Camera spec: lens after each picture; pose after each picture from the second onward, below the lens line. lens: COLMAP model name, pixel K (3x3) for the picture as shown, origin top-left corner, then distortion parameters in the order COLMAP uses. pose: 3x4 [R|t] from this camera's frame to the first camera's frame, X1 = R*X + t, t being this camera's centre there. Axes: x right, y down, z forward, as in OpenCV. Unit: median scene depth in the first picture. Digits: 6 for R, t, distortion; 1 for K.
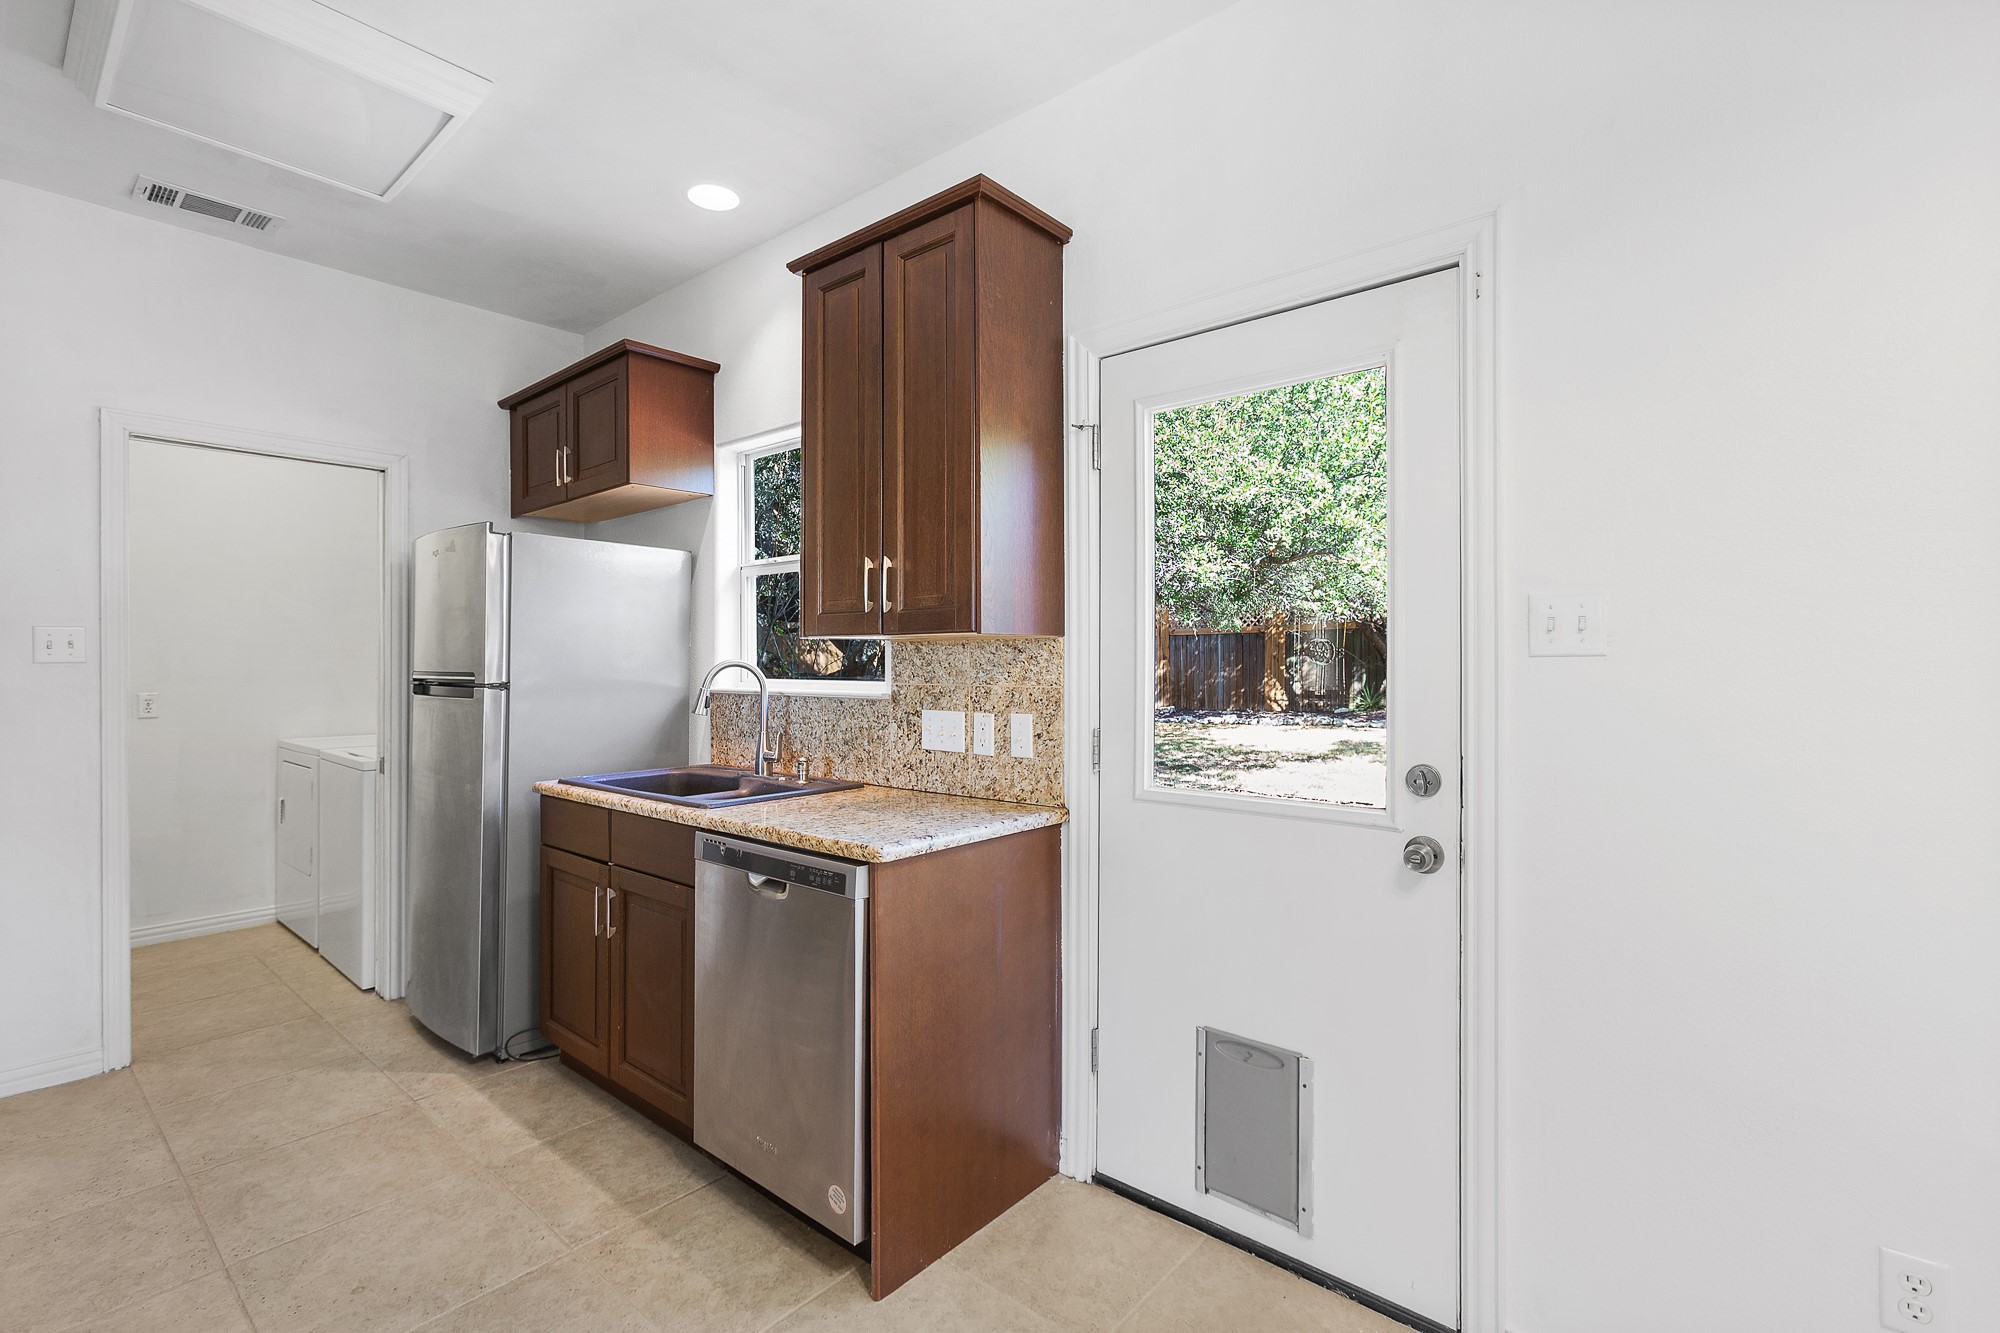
lens RADIAL K [[912.2, 0, 973.1], [0, 912.2, 667.6], [0, 0, 1]] dist [-0.019671, 0.012235]
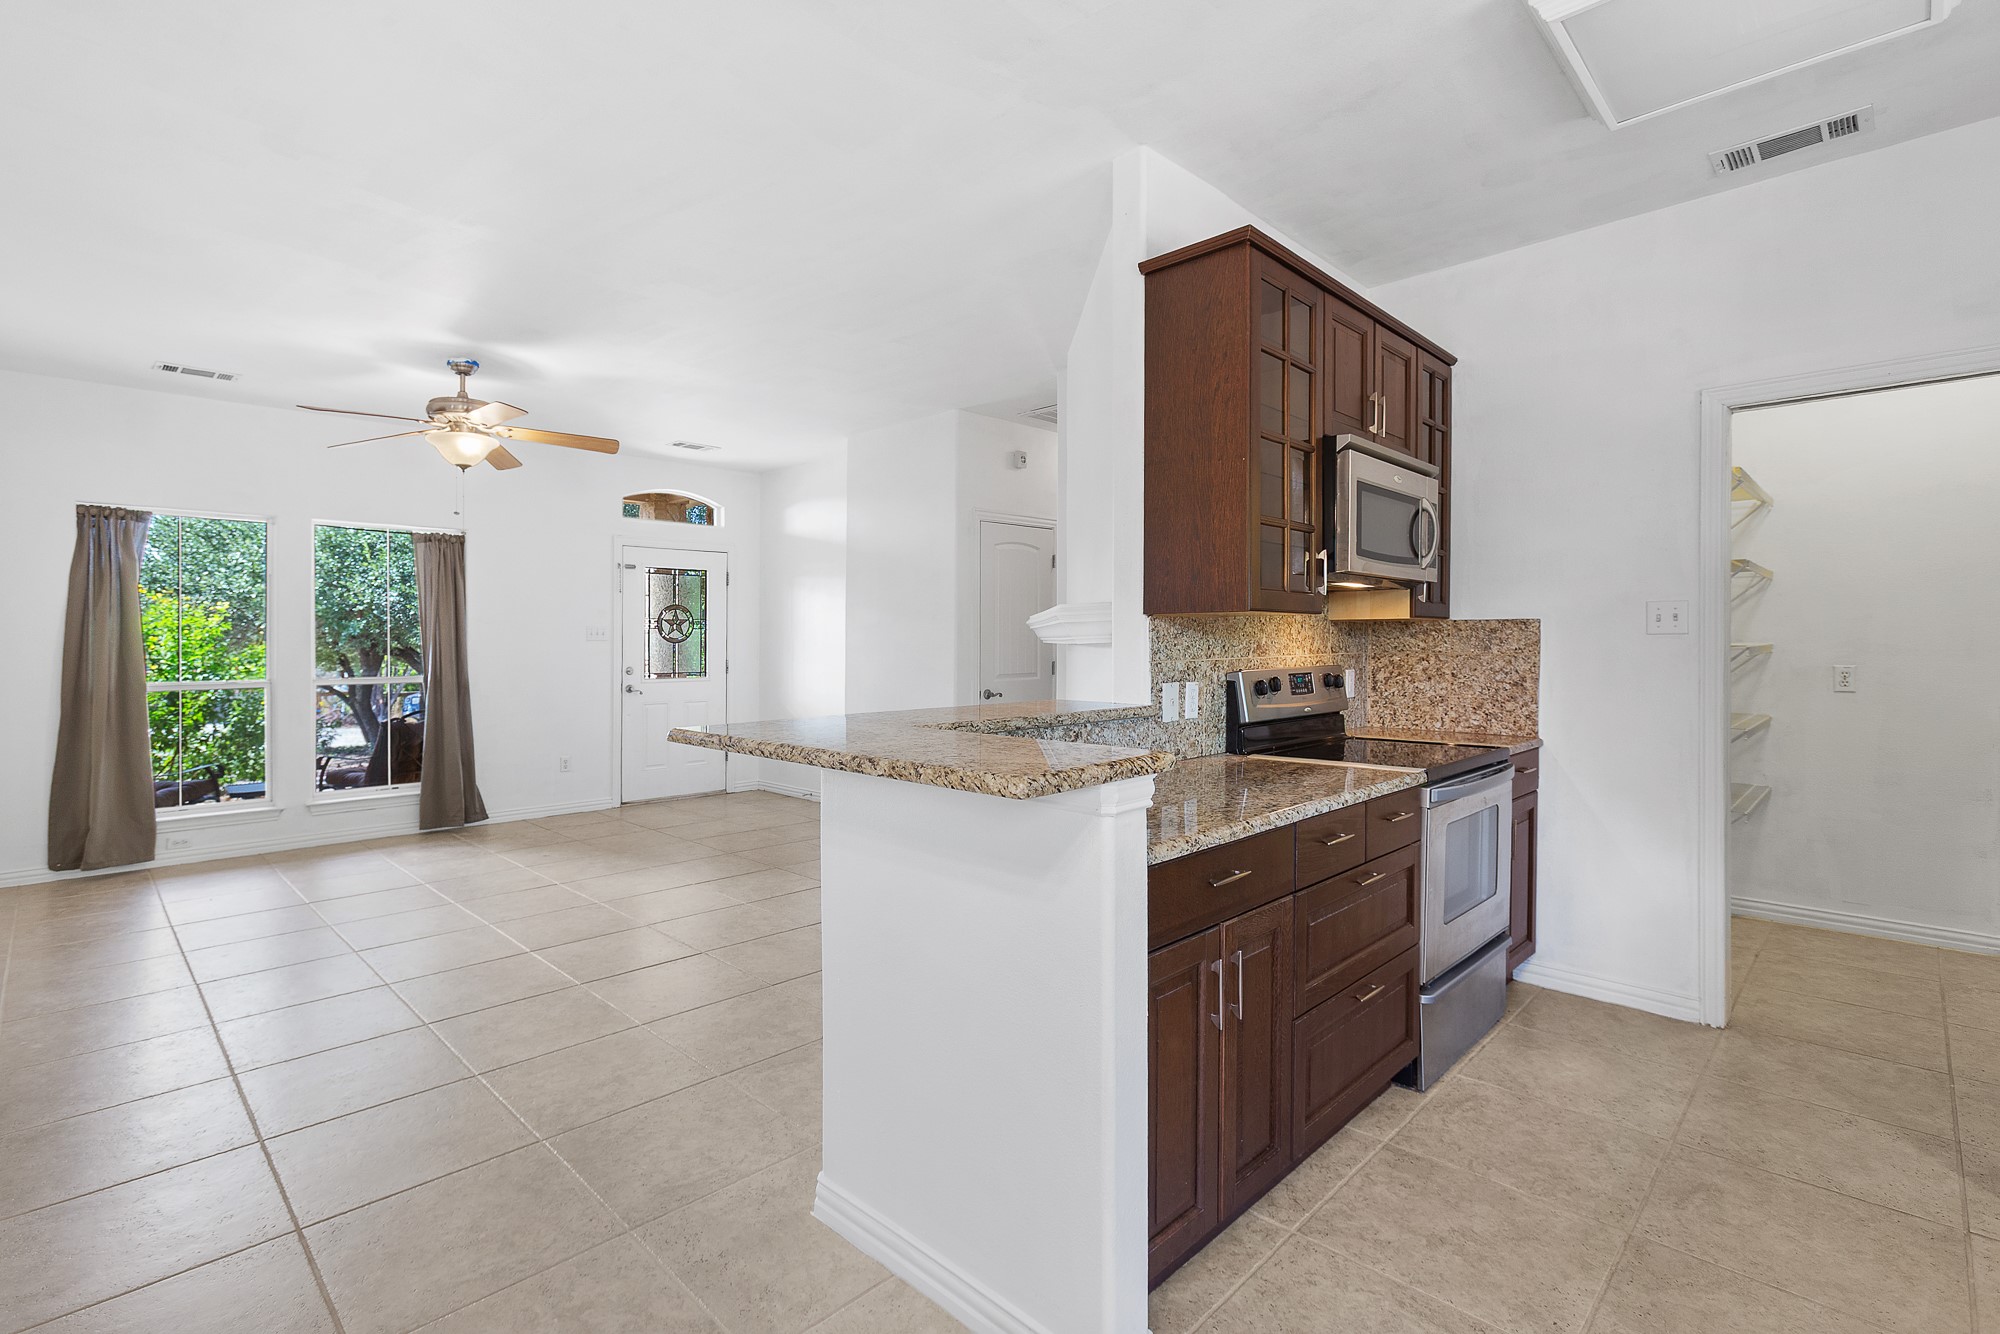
lens RADIAL K [[916.6, 0, 956.2], [0, 916.6, 651.5], [0, 0, 1]] dist [-0.000526, 0.006150]
pose [[-0.063337, 0.015419, -0.997873, 0.211390], [-0.000430, 0.999880, 0.015478, -0.002056], [0.997992, 0.001410, -0.063323, 0.278729]]
